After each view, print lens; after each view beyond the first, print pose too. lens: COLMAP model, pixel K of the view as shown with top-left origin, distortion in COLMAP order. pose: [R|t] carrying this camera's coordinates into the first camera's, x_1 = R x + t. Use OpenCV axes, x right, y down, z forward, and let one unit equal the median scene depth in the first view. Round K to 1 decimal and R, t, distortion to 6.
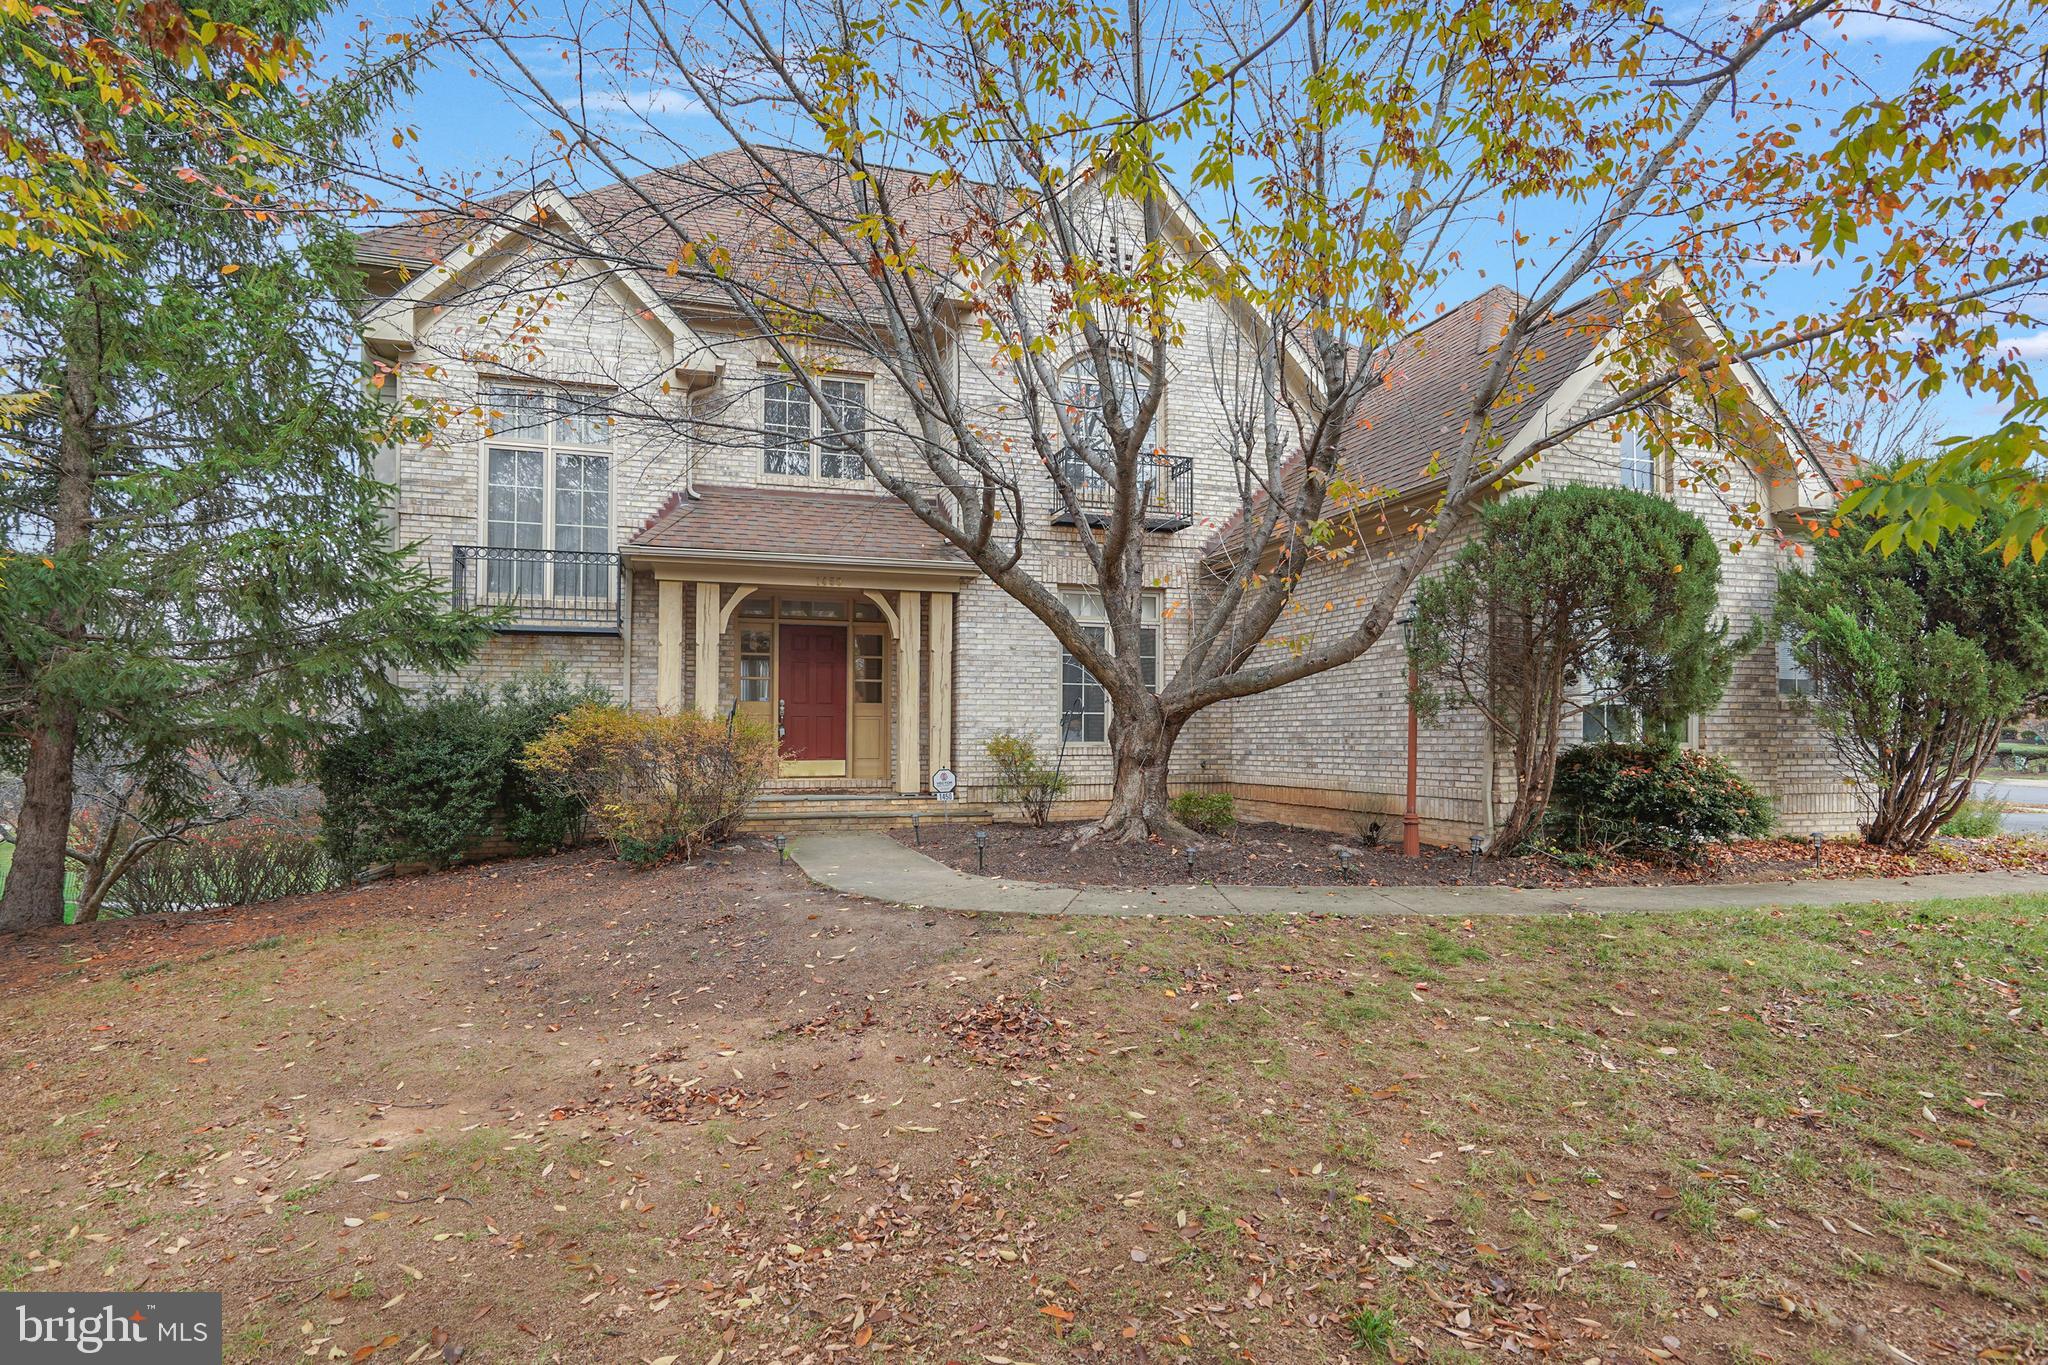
lens RADIAL K [[1066.7, 0, 1023.4], [0, 1066.7, 723.3], [0, 0, 1]] dist [0.000626, 0.000022]
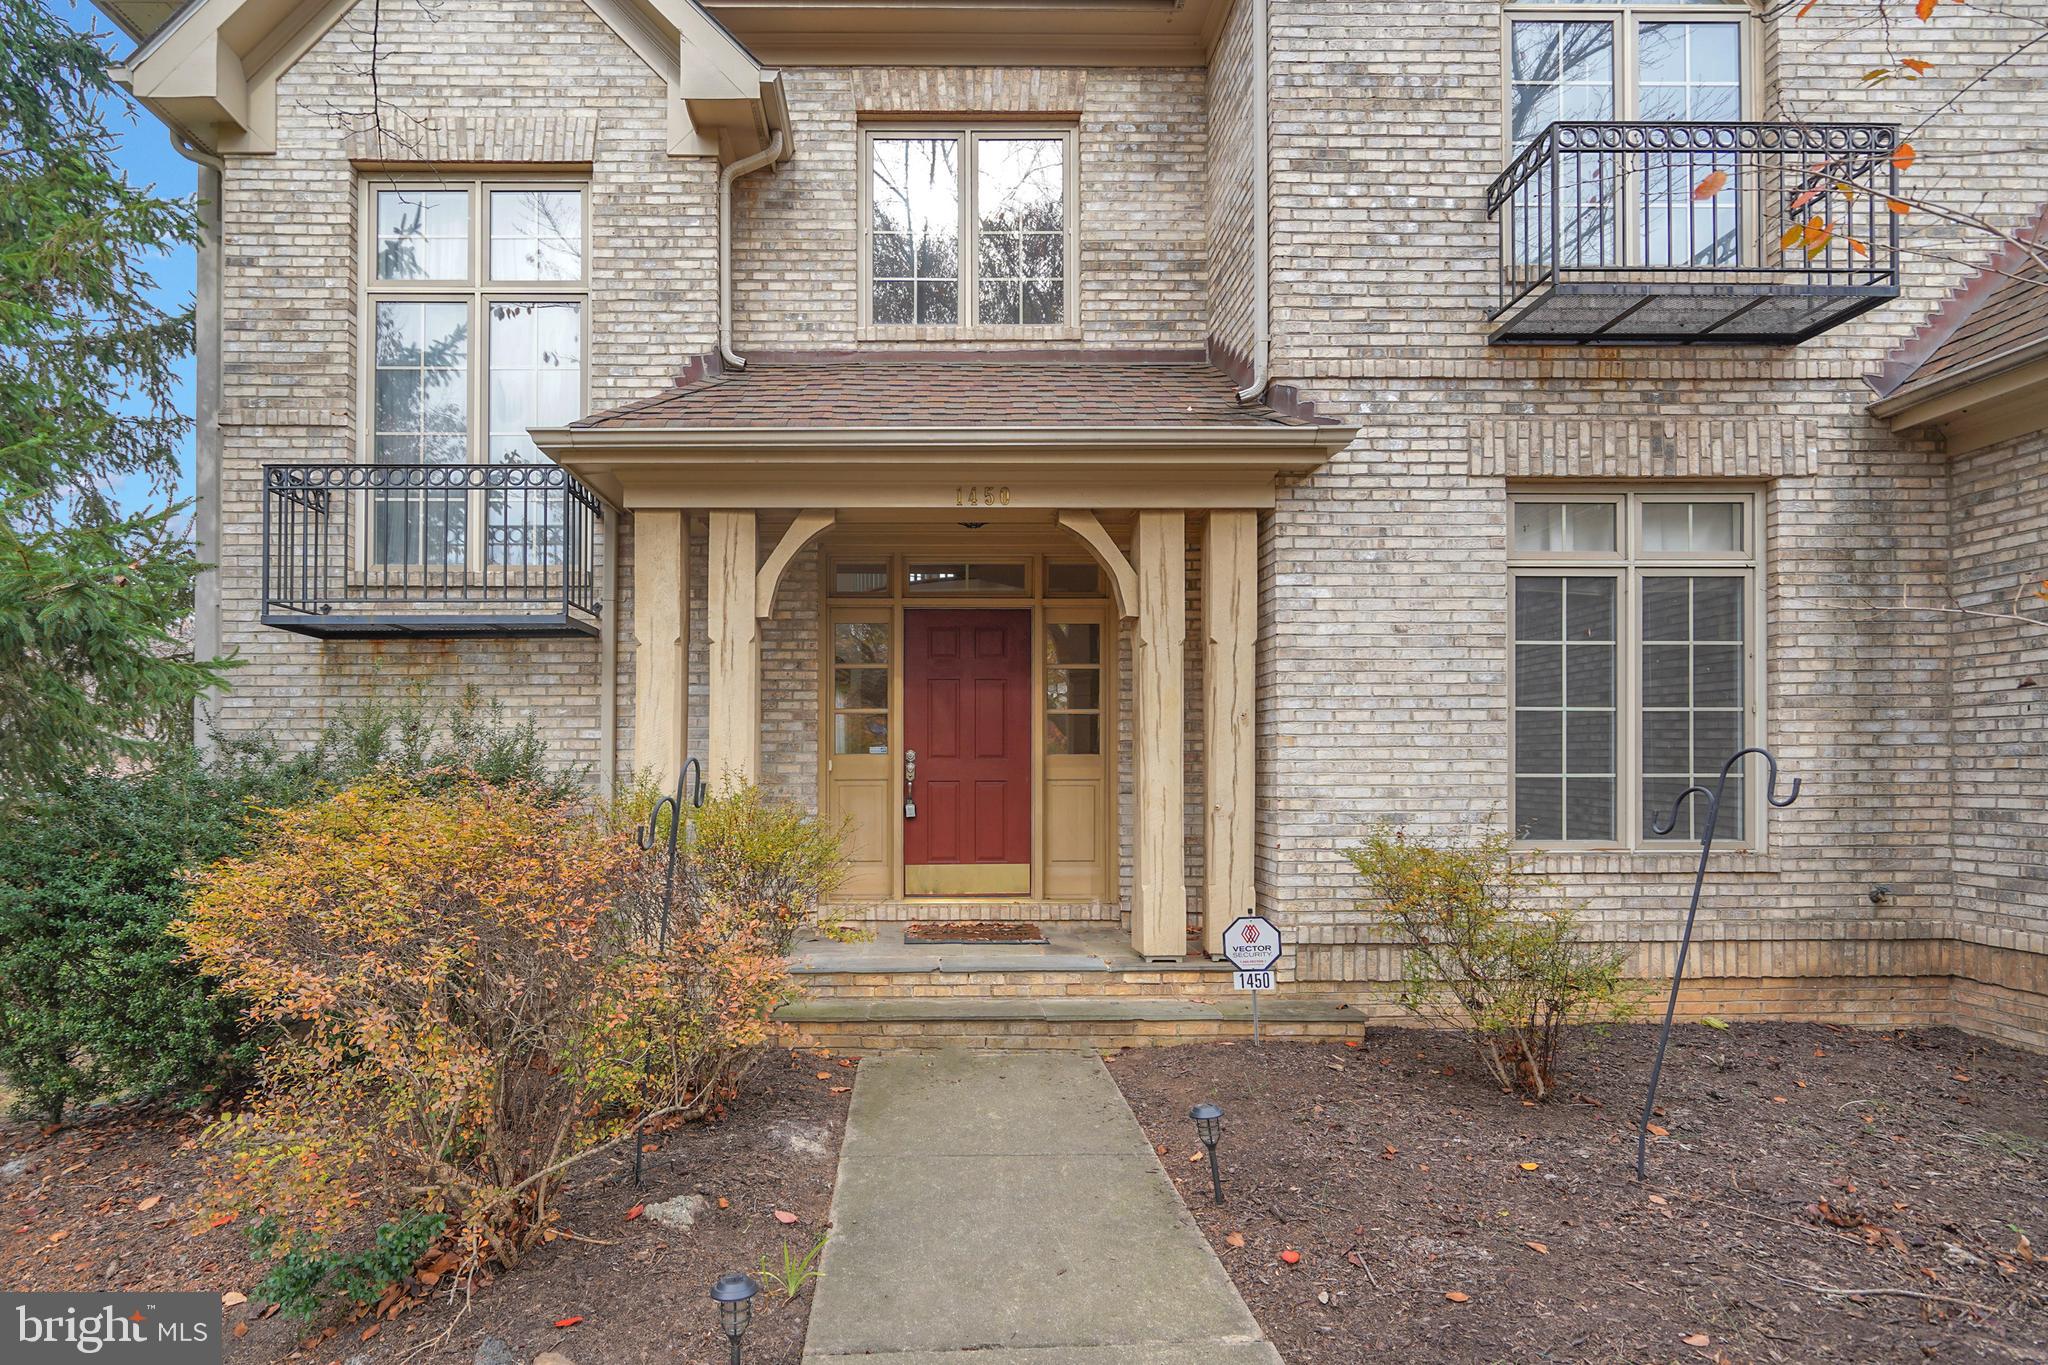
lens RADIAL K [[946.6, 0, 928.5], [0, 946.6, 758.3], [0, 0, 1]] dist [0.001007, 0.000015]
pose [[0.952585, -0.007276, -0.304187, -0.078512], [0.007697, 0.999970, 0.000184, -0.019528], [0.304177, -0.002516, 0.952612, 0.583705]]
